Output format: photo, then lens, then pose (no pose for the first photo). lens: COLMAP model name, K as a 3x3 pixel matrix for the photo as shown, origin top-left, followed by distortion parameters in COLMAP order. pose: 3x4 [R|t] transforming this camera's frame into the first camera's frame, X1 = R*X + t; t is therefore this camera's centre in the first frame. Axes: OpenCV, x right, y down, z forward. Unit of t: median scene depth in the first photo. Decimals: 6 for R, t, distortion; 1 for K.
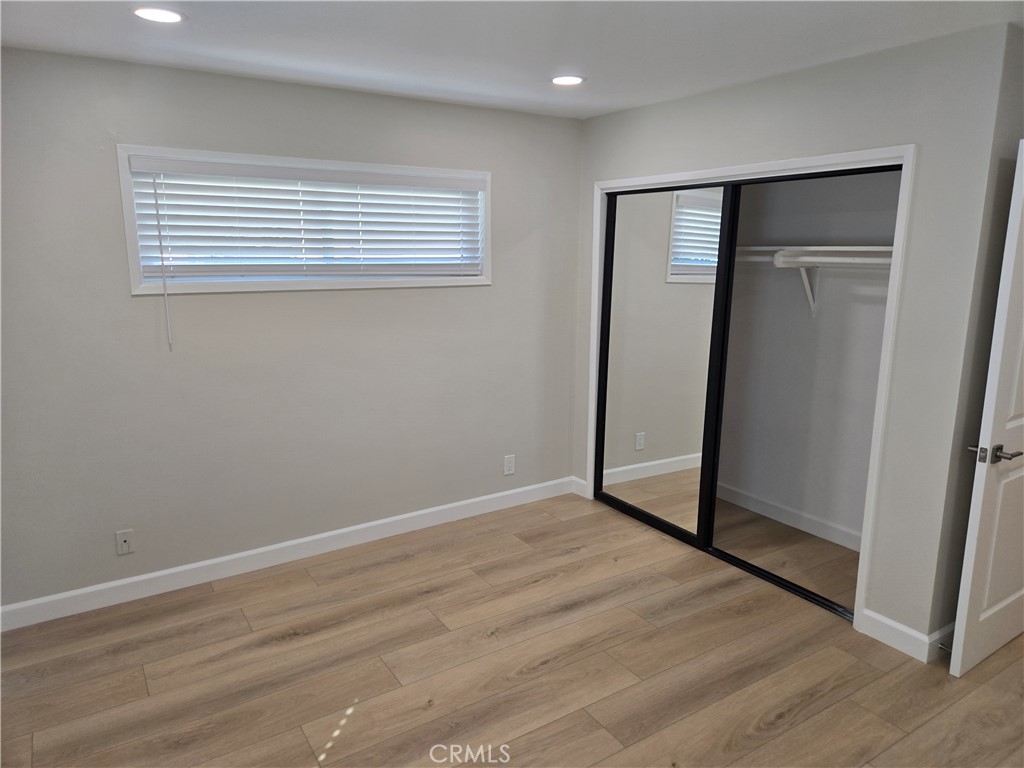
lens RADIAL K [[689.0, 0, 503.6], [0, 689.0, 381.1], [0, 0, 1]] dist [0.074508, -0.057725]
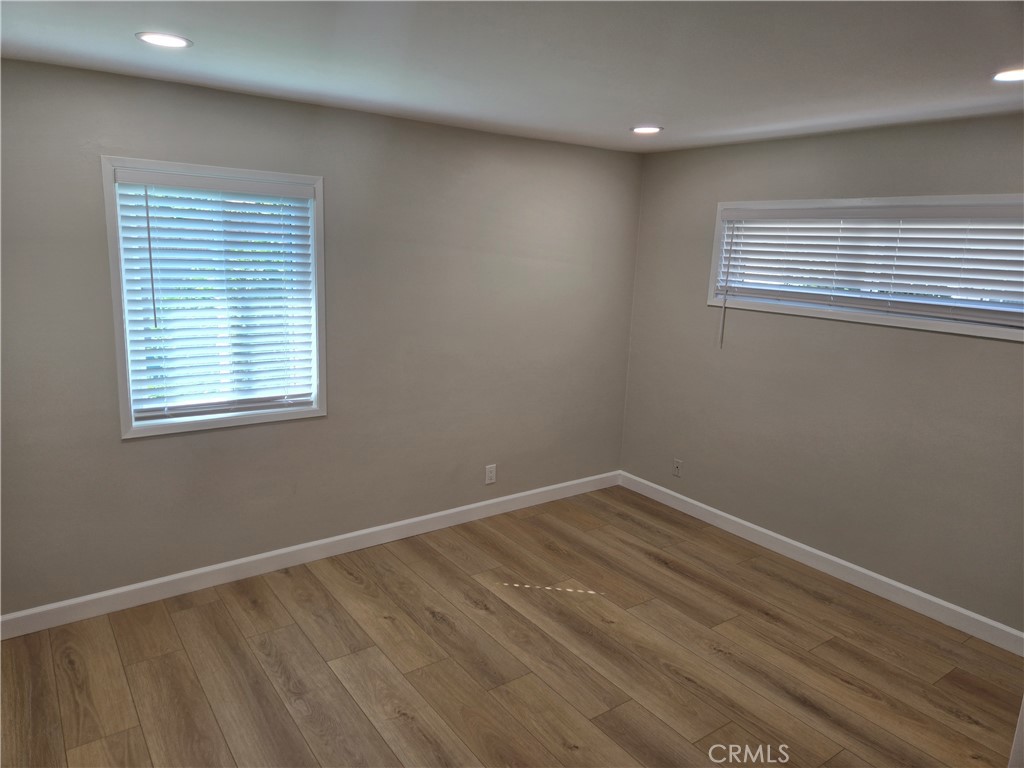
lens RADIAL K [[689.0, 0, 503.6], [0, 689.0, 381.1], [0, 0, 1]] dist [0.074508, -0.057725]
pose [[0.051005, 0.196741, -0.979128, 0.852451], [-0.237451, 0.954679, 0.179459, -0.123670], [0.970060, 0.223341, 0.095409, 0.464680]]
